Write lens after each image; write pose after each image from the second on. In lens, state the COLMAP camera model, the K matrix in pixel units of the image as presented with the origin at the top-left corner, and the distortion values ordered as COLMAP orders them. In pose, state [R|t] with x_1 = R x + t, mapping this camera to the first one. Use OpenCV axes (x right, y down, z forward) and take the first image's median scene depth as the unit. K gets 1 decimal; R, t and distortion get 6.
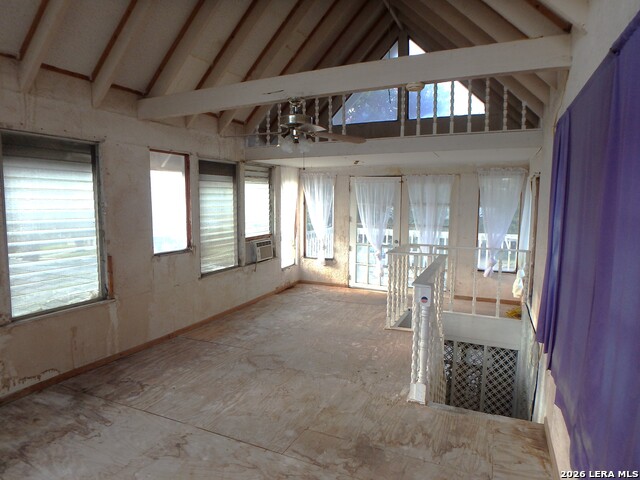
lens RADIAL K [[401.8, 0, 308.7], [0, 401.8, 233.4], [0, 0, 1]] dist [0.002259, 0.001461]
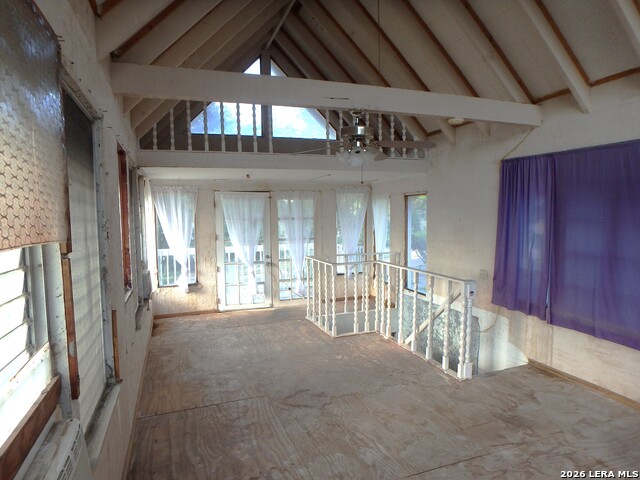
lens RADIAL K [[401.4, 0, 320.0], [0, 401.4, 240.0], [0, 0, 1]] dist [-0.030424, 0.001350]
pose [[0.710673, -0.061457, 0.700833, -0.379940], [0.078365, 0.996893, 0.007953, -0.018780], [-0.699144, 0.049269, 0.713281, 0.191162]]
